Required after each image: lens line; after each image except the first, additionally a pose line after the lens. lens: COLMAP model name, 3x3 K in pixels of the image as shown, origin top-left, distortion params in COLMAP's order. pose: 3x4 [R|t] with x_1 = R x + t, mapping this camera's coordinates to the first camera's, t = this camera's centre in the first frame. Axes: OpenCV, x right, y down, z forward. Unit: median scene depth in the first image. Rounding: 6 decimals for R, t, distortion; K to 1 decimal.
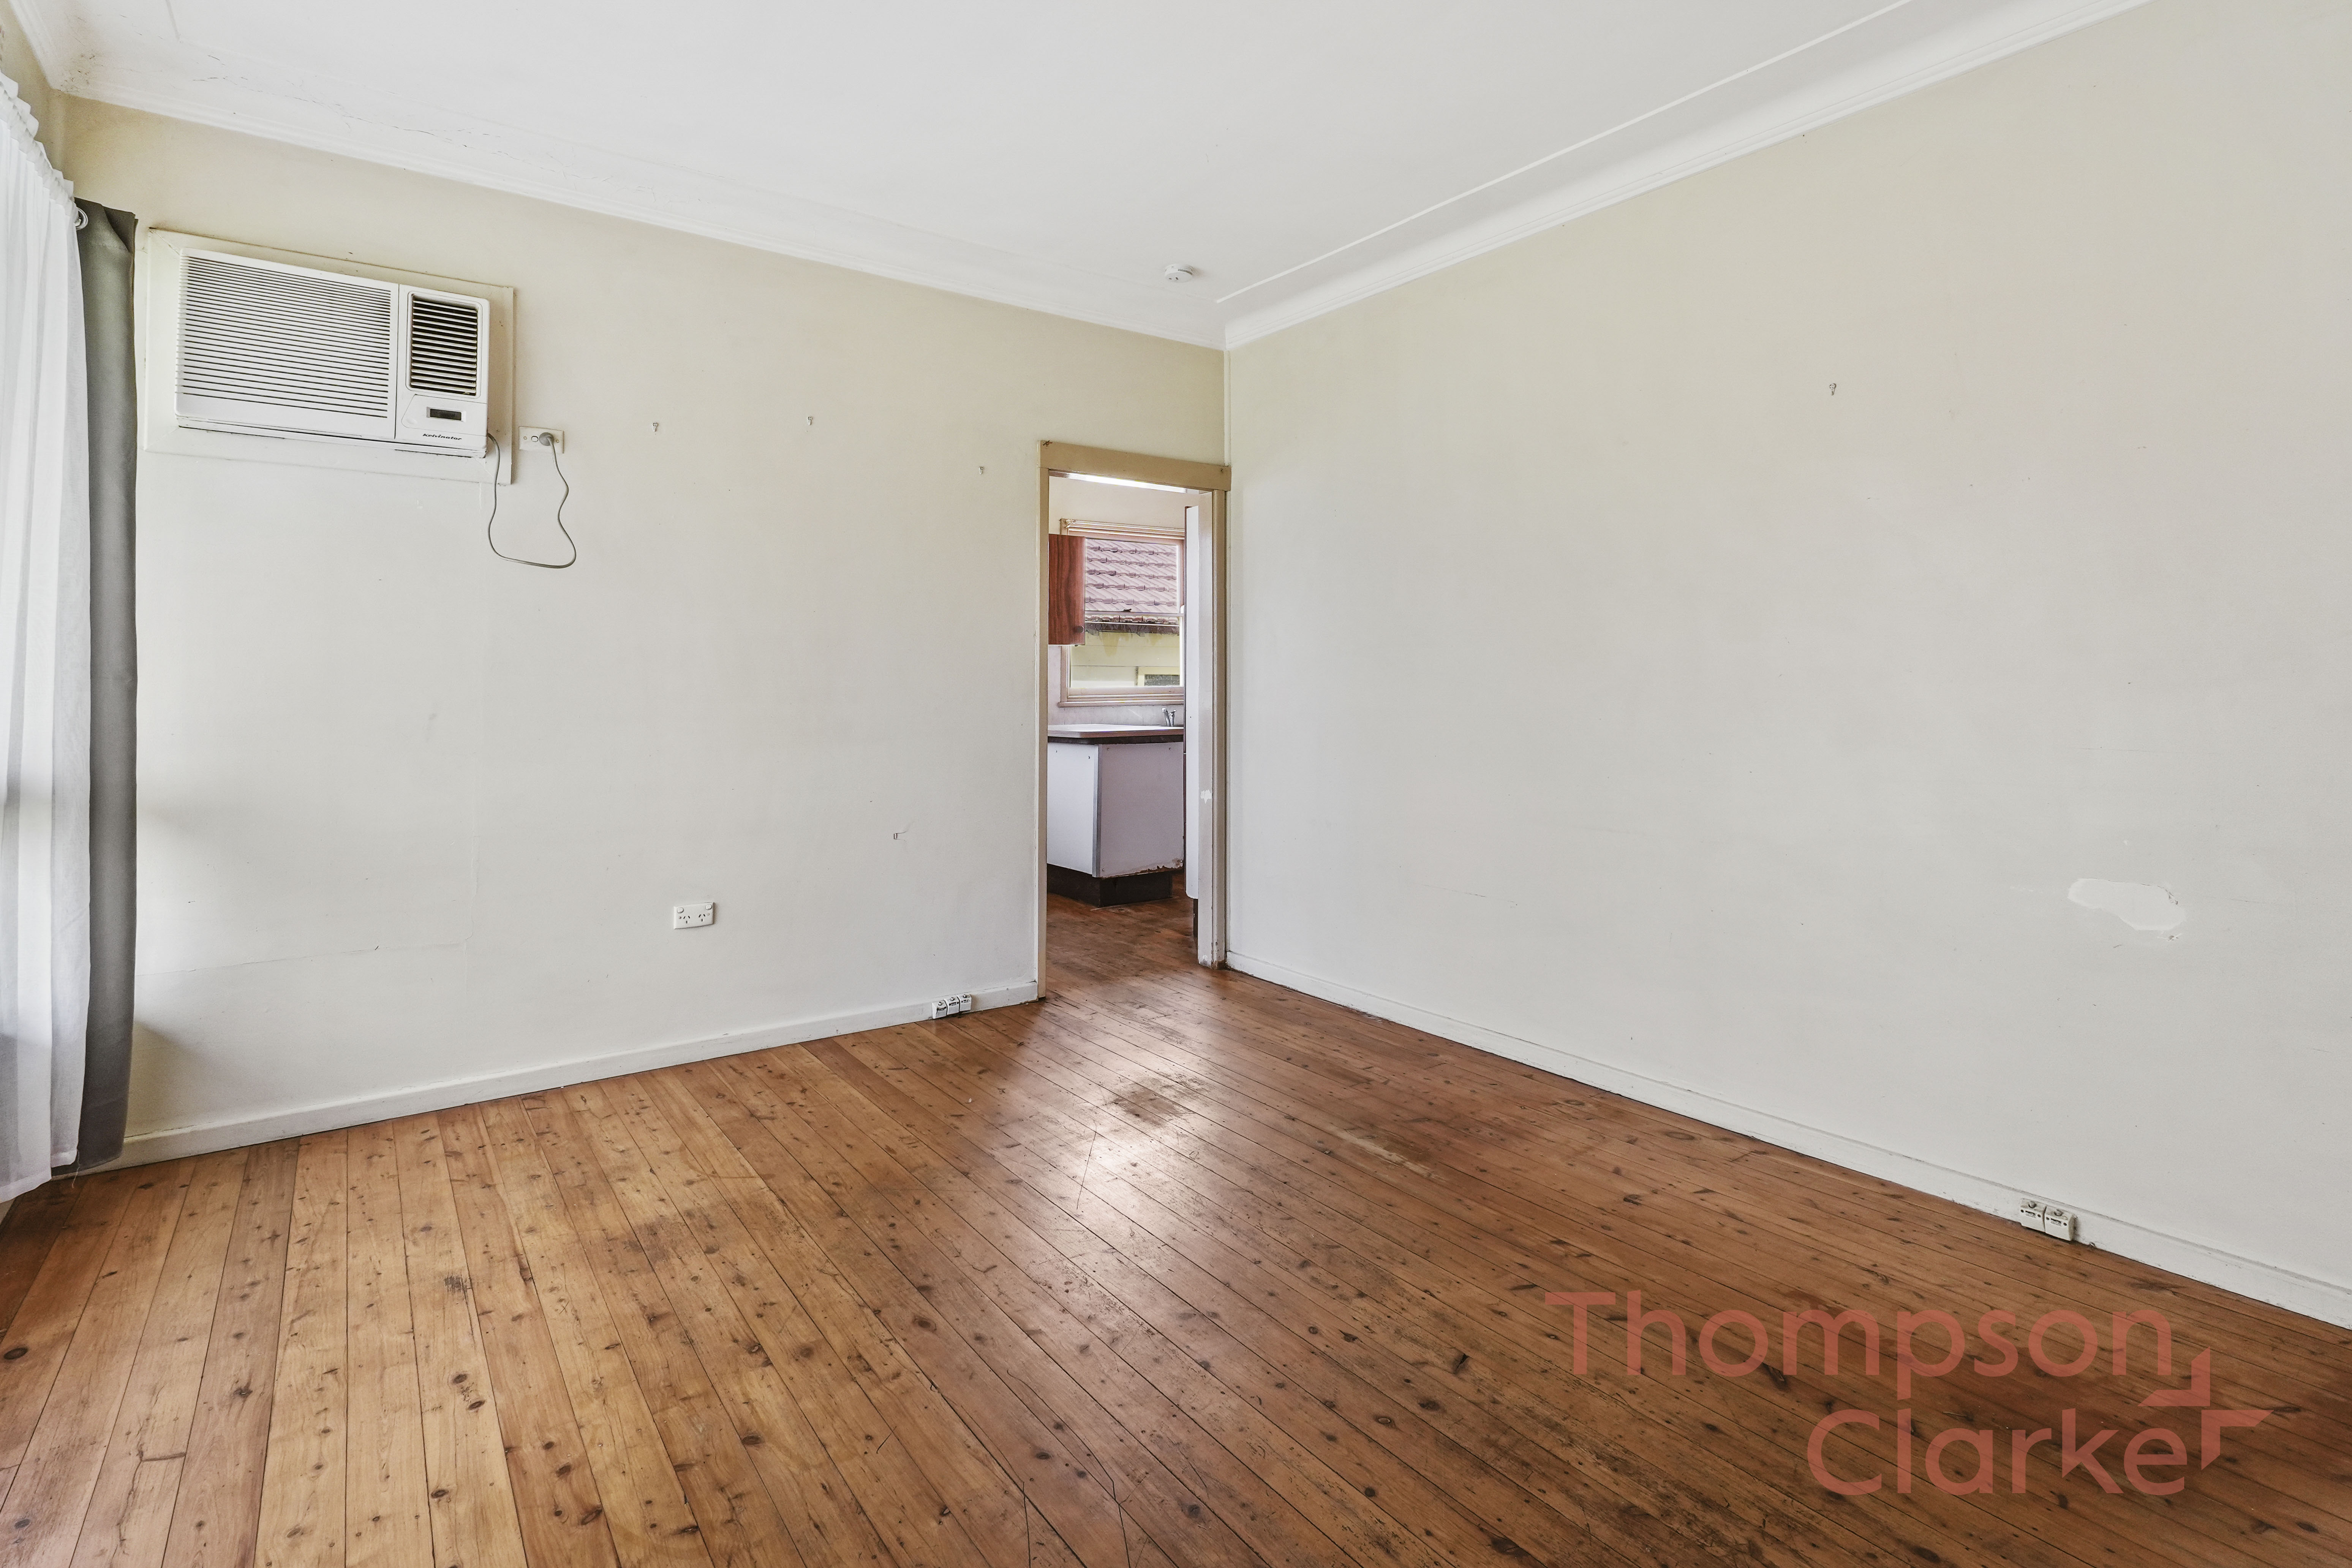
lens RADIAL K [[1127.6, 0, 1174.8], [0, 1127.6, 685.5], [0, 0, 1]] dist [0.000500, 0.000231]
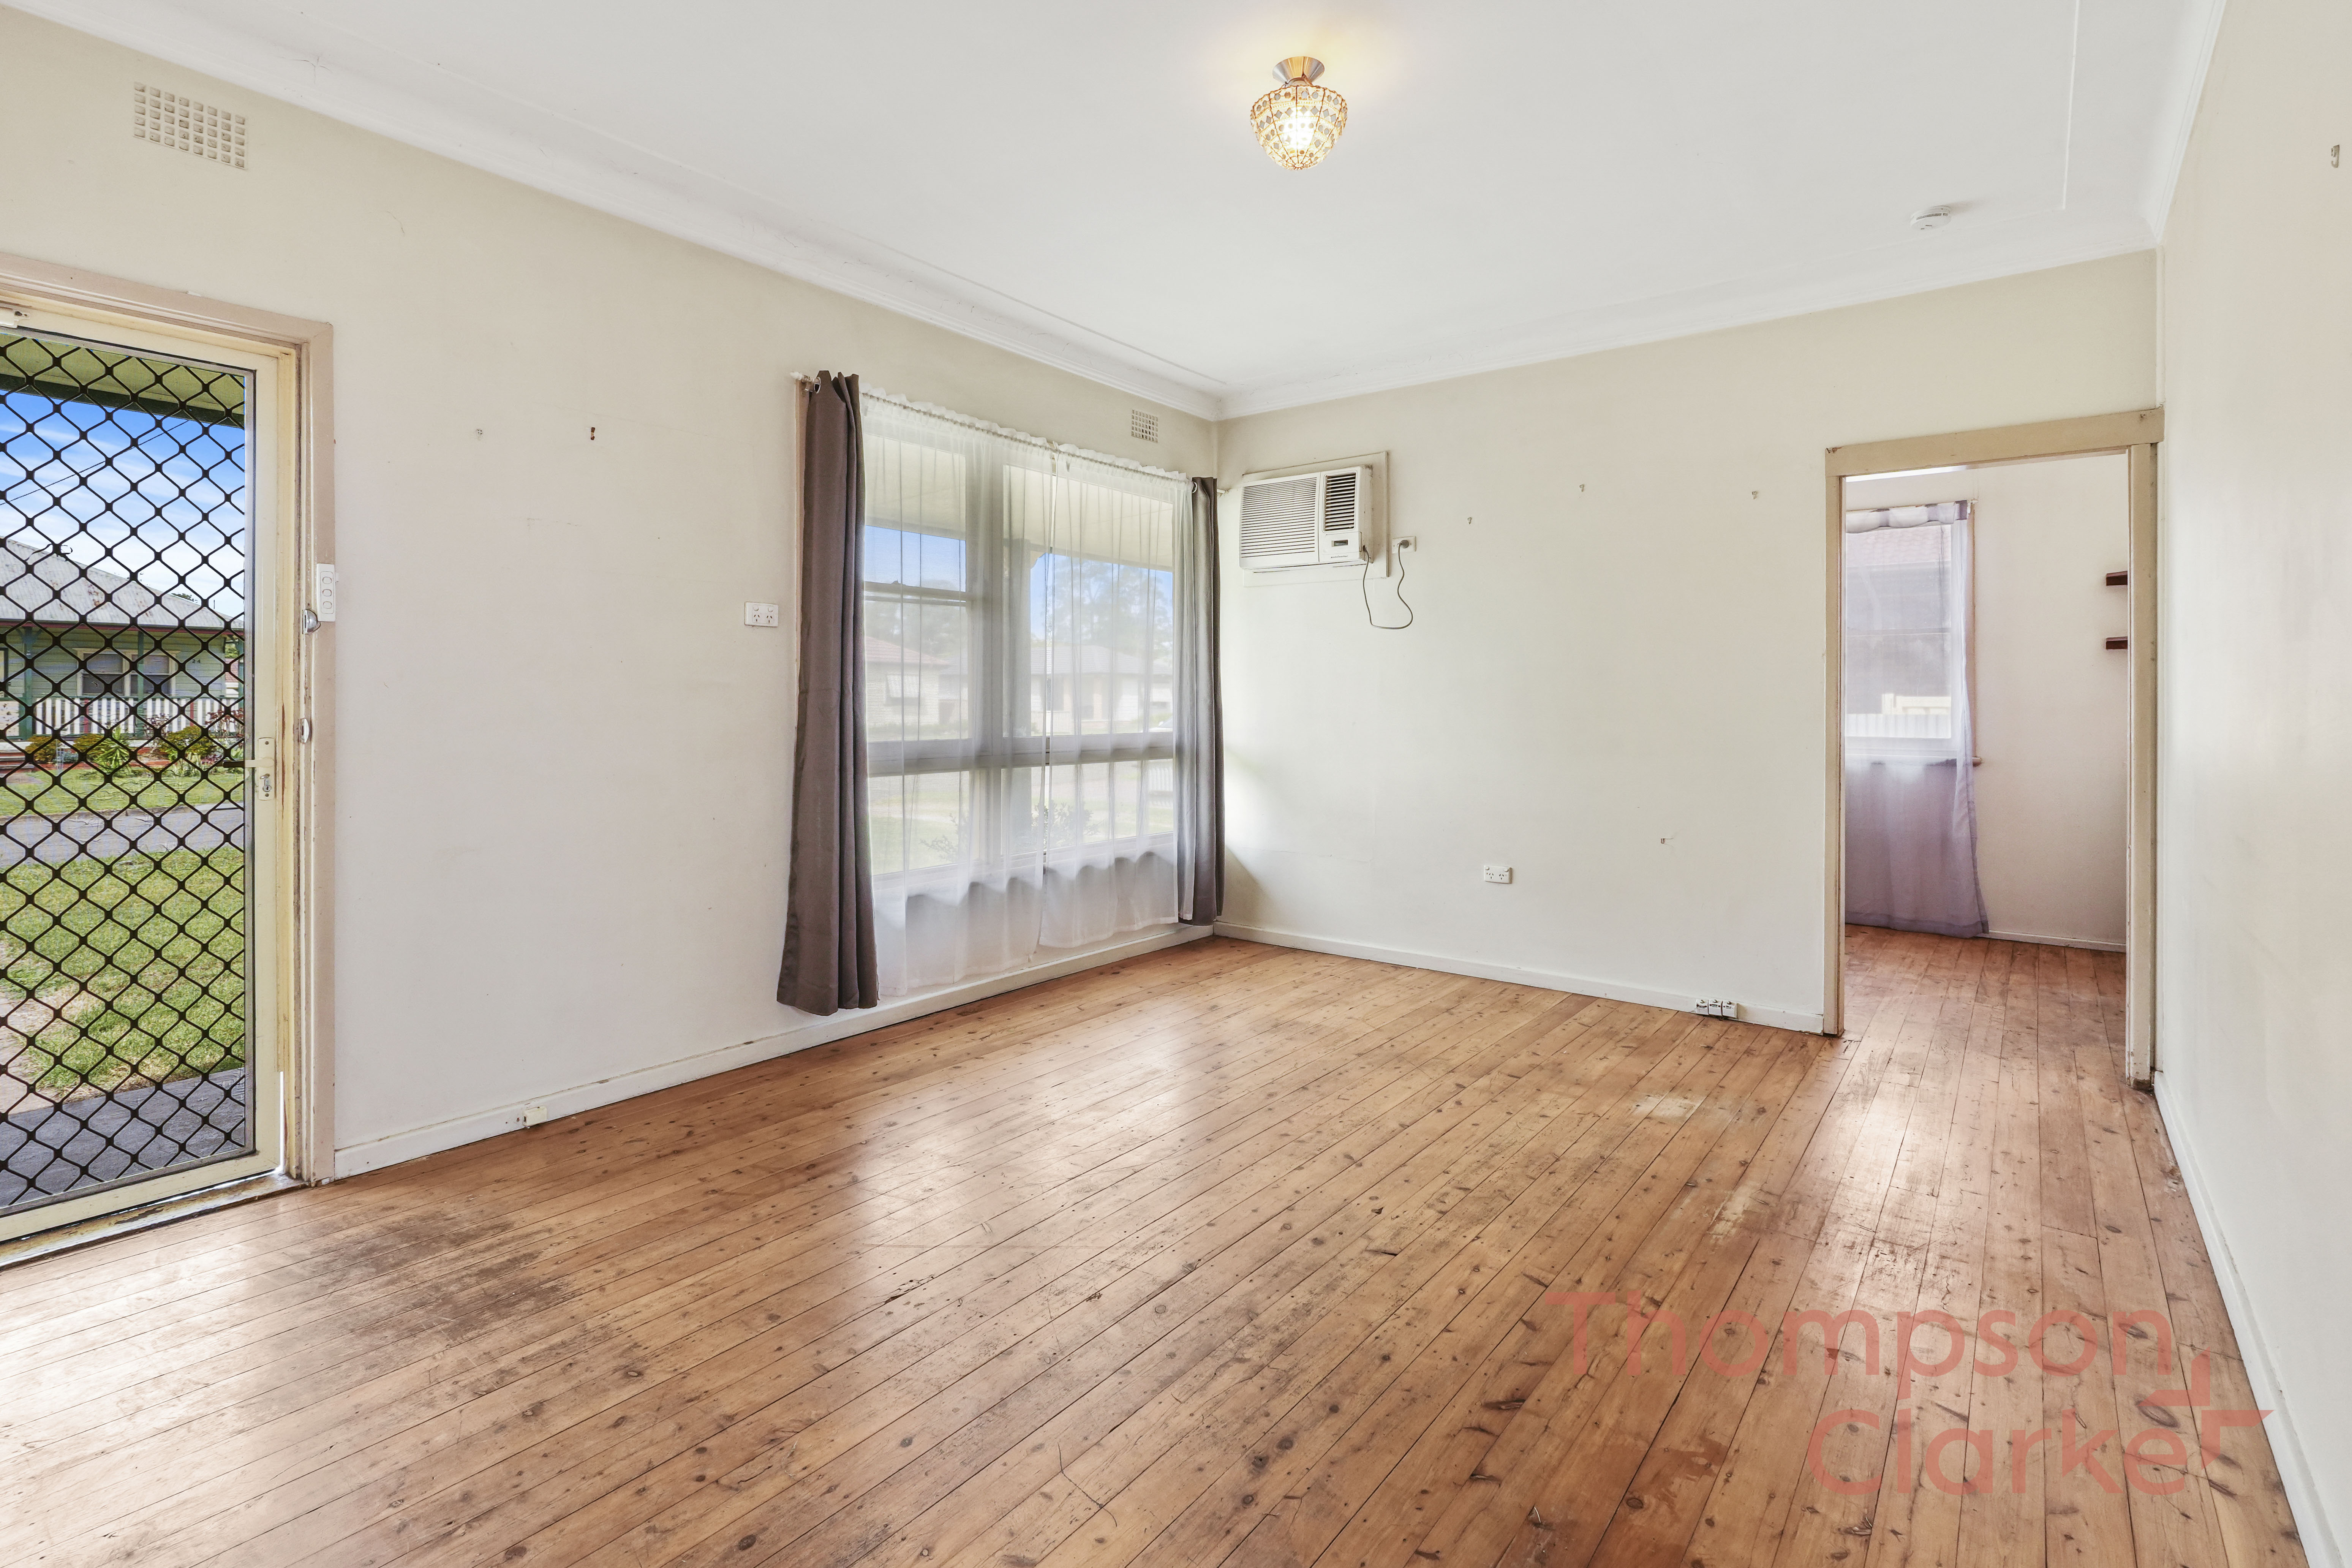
lens RADIAL K [[1105.5, 0, 1176.0], [0, 1105.5, 784.0], [0, 0, 1]] dist [-0.012988, 0.000055]
pose [[0.276464, 0.071738, -0.958343, 0.971170], [-0.005383, 0.997310, 0.073102, -0.001696], [0.961009, -0.015051, 0.276106, 0.333231]]
